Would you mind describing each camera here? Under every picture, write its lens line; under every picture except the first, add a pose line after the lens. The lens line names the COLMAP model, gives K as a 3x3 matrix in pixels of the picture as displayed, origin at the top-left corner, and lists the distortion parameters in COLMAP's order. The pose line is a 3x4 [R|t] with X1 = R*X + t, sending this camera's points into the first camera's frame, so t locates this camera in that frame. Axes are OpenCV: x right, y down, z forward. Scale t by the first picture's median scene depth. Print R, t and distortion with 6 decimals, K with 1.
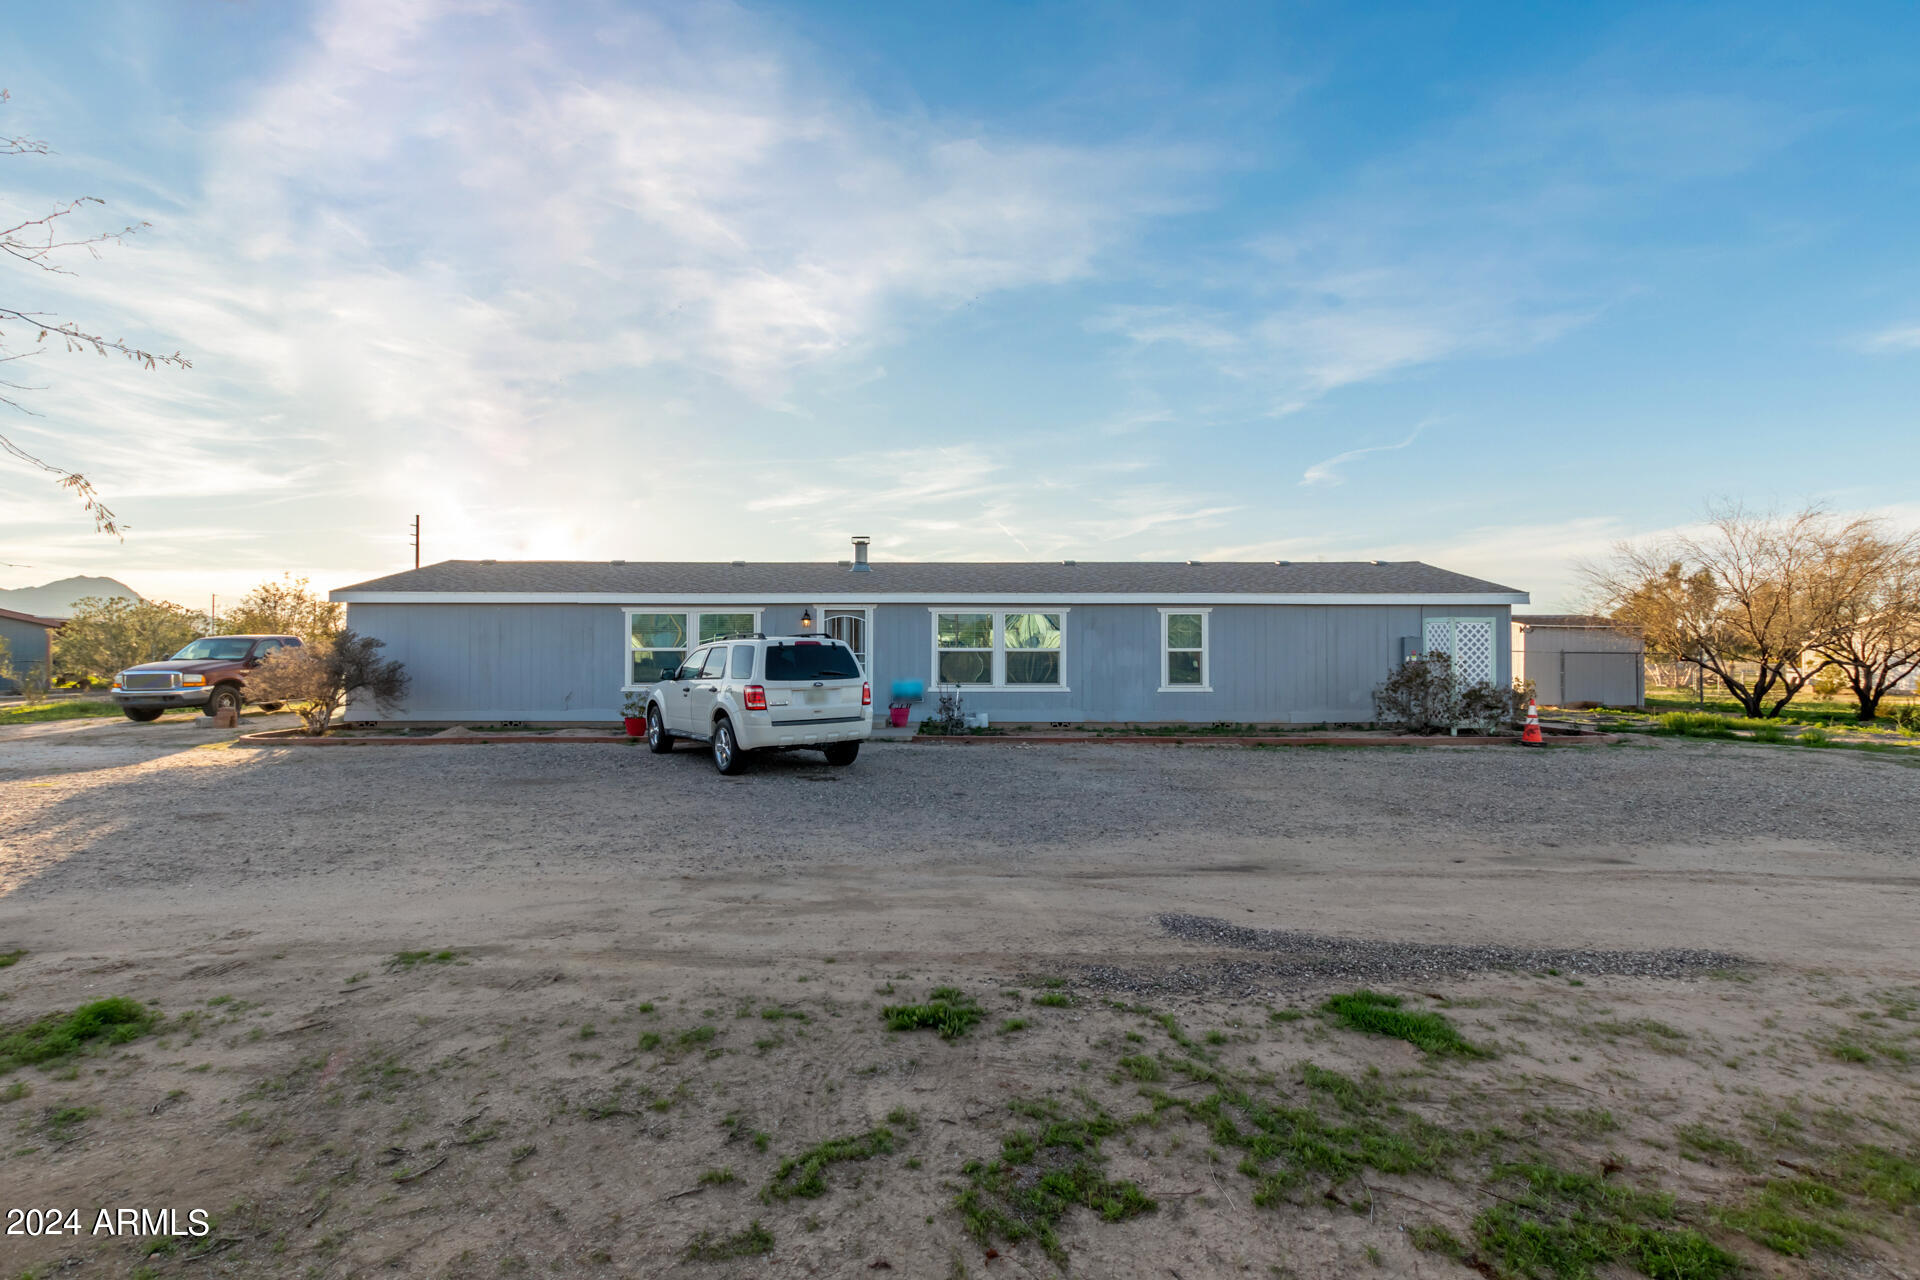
lens RADIAL K [[886.2, 0, 926.5], [0, 886.2, 630.0], [0, 0, 1]] dist [0.003465, 0.000509]
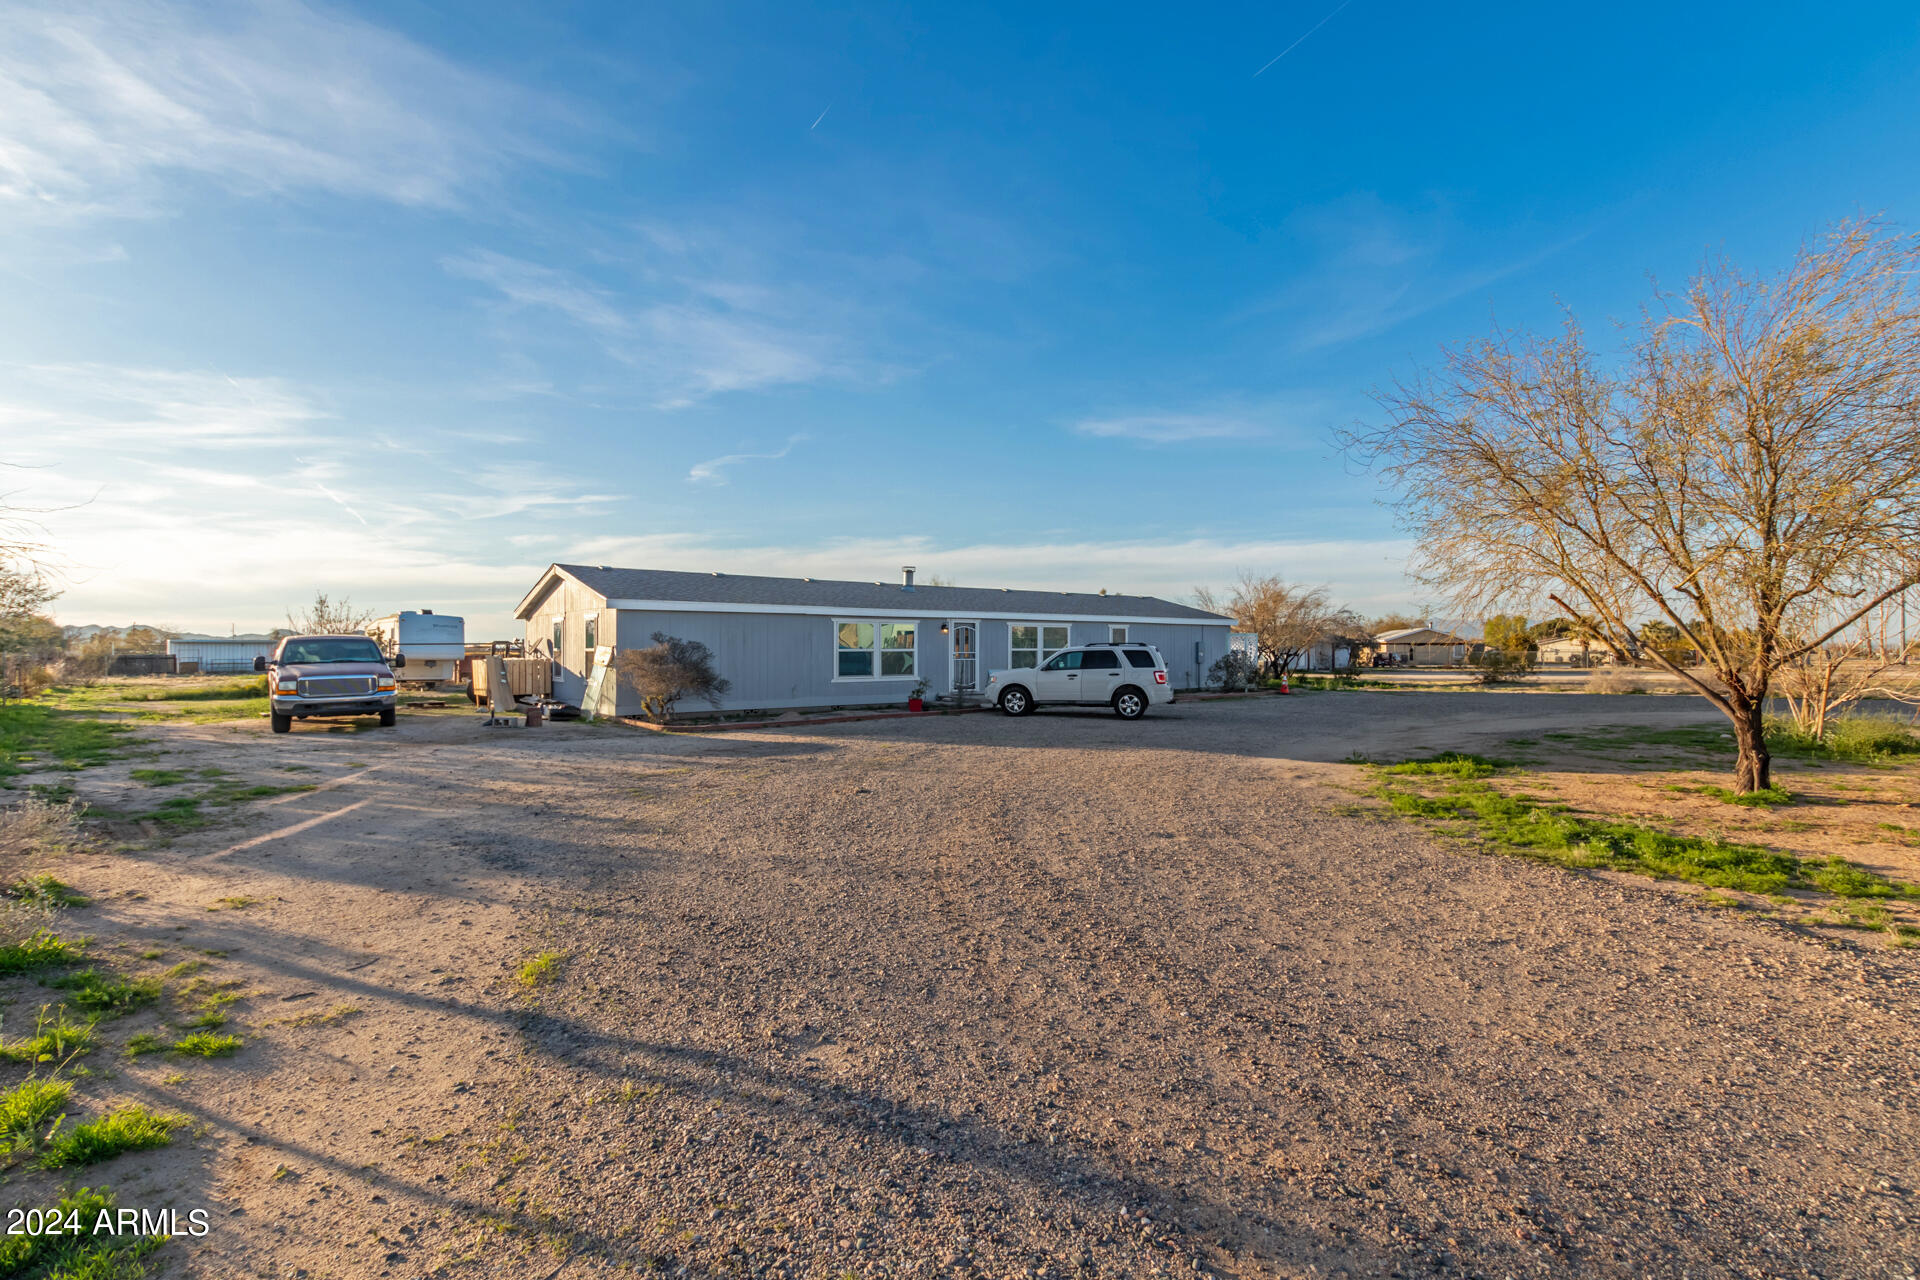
lens RADIAL K [[912.5, 0, 960.0], [0, 912.5, 640.0], [0, 0, 1]] dist [0.002210, 0.000327]
pose [[0.767407, 0.003688, 0.641149, -1.052511], [-0.014867, 0.999817, 0.012044, -0.012390], [-0.640988, -0.018775, 0.767322, -0.142520]]
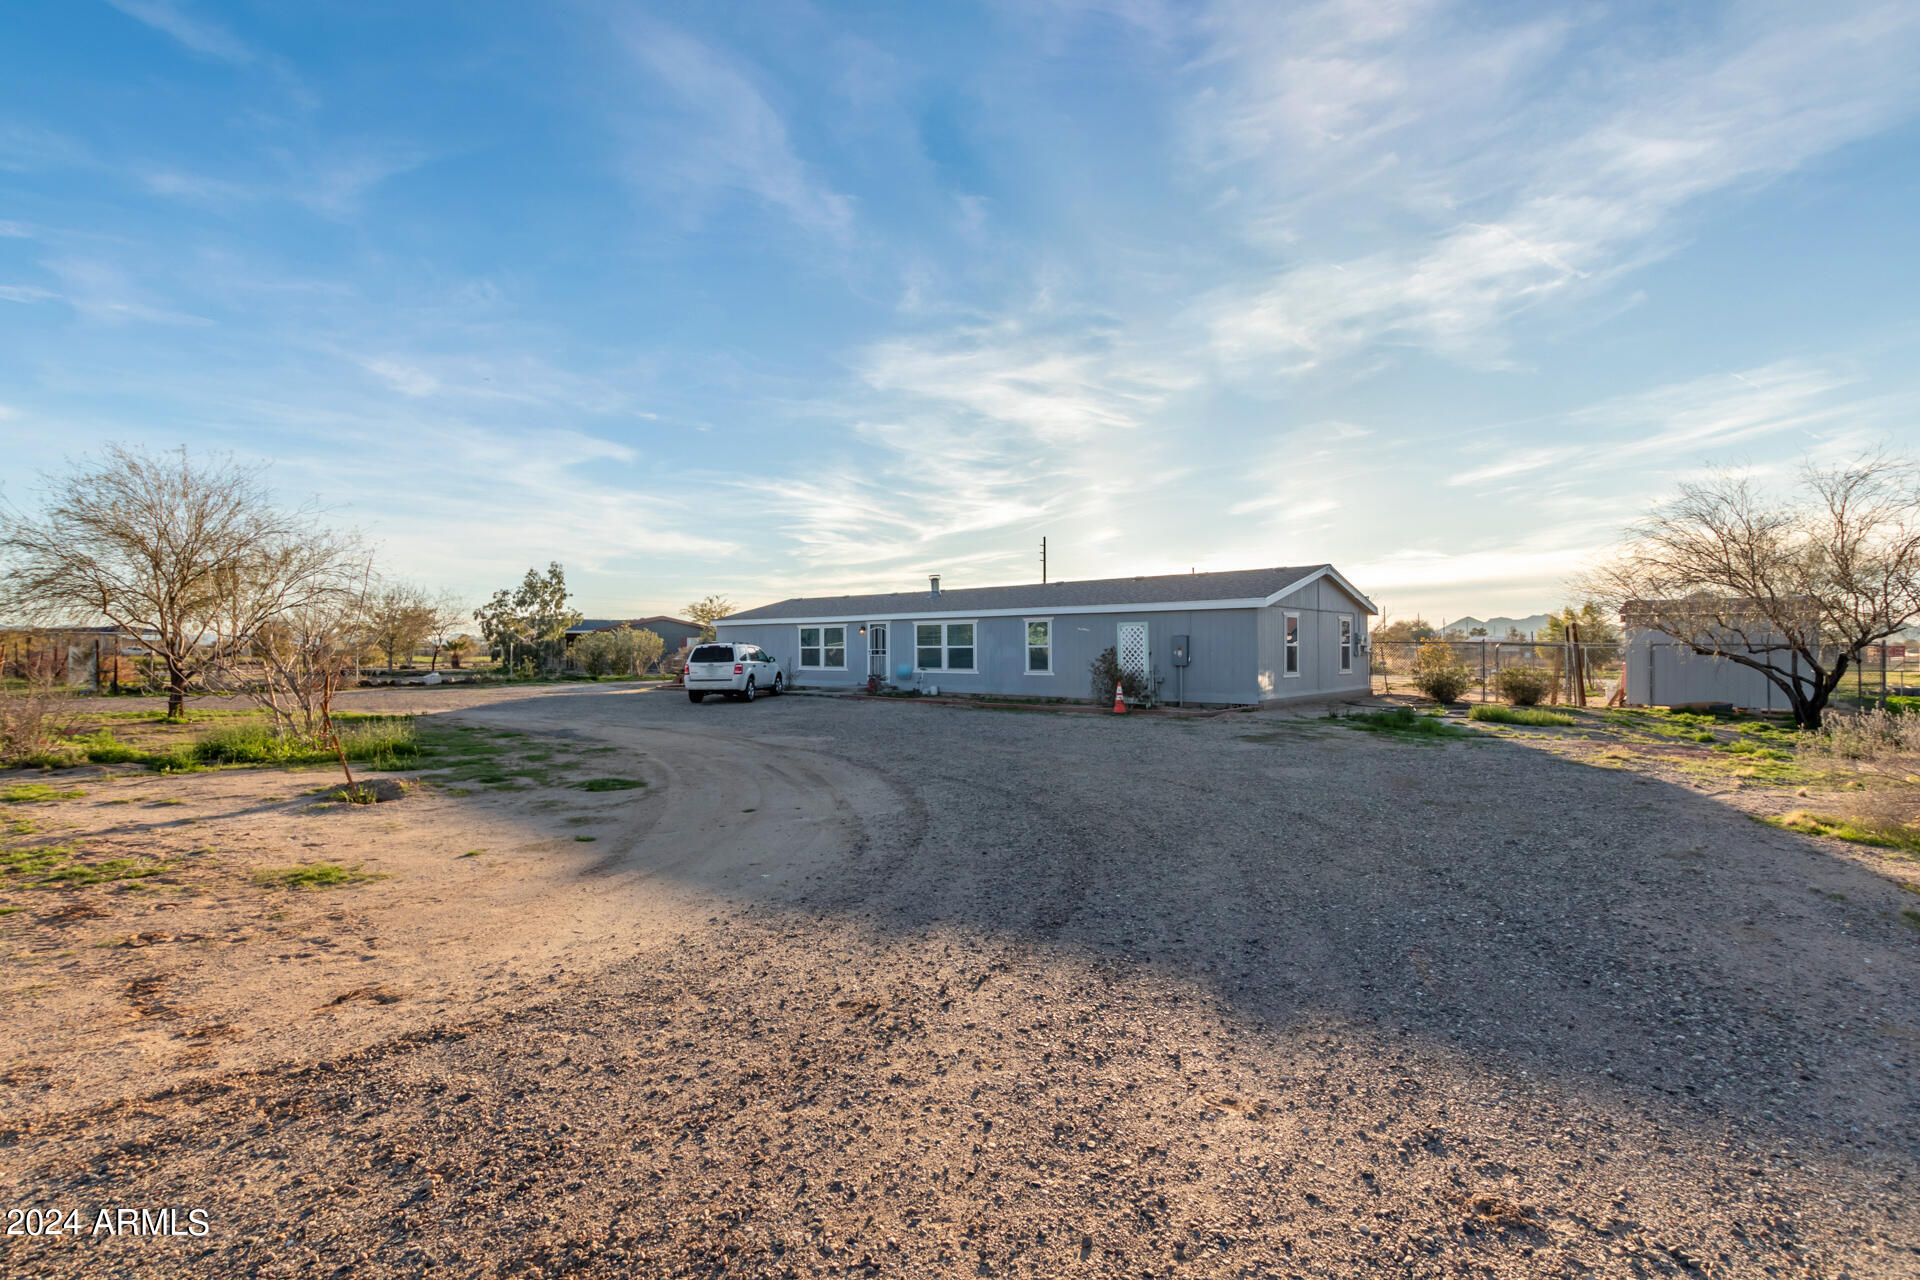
lens RADIAL K [[866.5, 0, 964.1], [0, 866.5, 551.8], [0, 0, 1]] dist [-0.000125, -0.000113]
pose [[0.746286, -0.077083, -0.661147, 1.155079], [0.024493, 0.995779, -0.088451, -0.009430], [0.665175, 0.049816, 0.745024, -0.151118]]
